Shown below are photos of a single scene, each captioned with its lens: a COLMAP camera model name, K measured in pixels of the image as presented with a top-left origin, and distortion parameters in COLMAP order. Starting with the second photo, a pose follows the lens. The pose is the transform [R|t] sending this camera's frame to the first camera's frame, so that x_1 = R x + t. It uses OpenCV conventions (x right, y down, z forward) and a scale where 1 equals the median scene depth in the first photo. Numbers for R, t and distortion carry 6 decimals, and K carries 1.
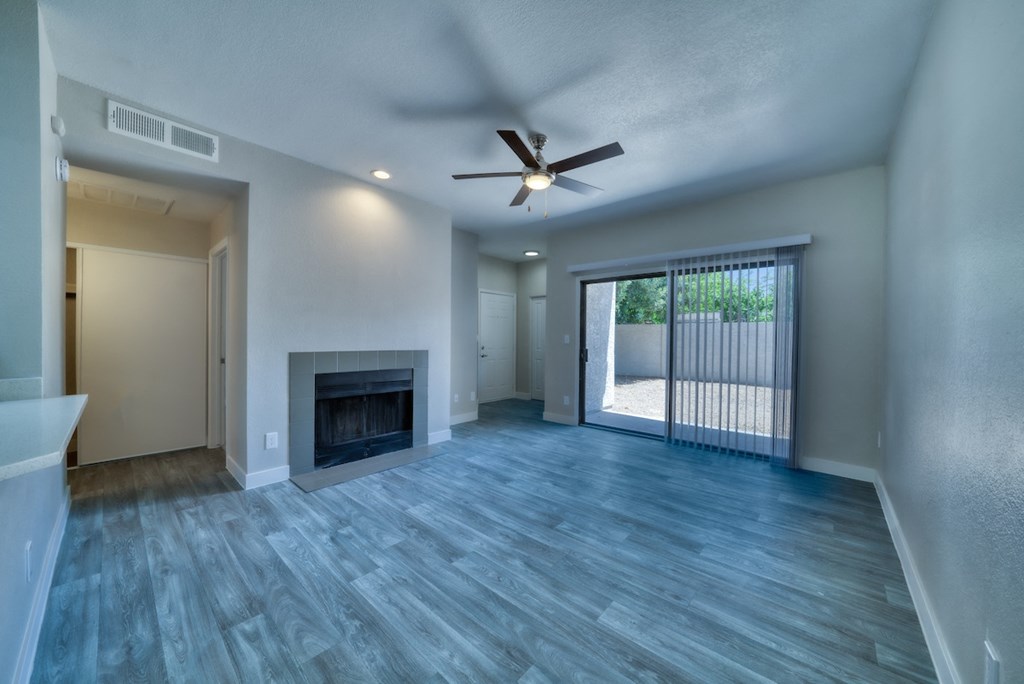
lens RADIAL K [[358.1, 0, 520.1], [0, 358.1, 344.9], [0, 0, 1]] dist [-0.016434, 0.000349]
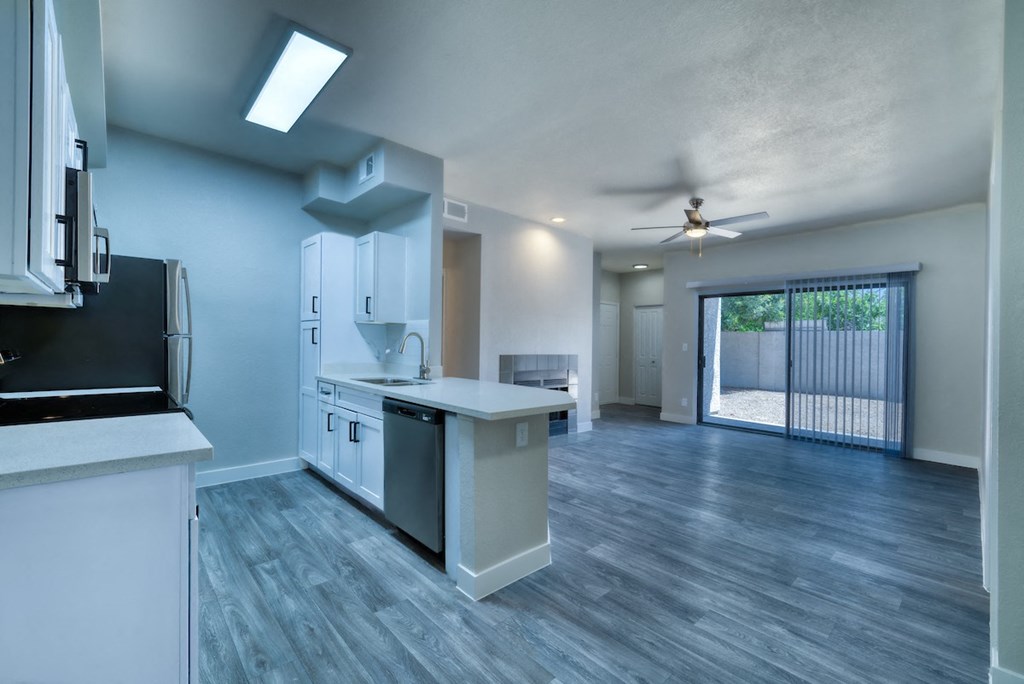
lens RADIAL K [[415.2, 0, 519.9], [0, 415.2, 342.9], [0, 0, 1]] dist [-0.012312, -0.001108]
pose [[0.993119, 0.011308, -0.116561, -0.280537], [-0.013814, 0.999690, -0.020716, 0.005625], [0.116291, 0.022183, 0.992967, -0.417662]]
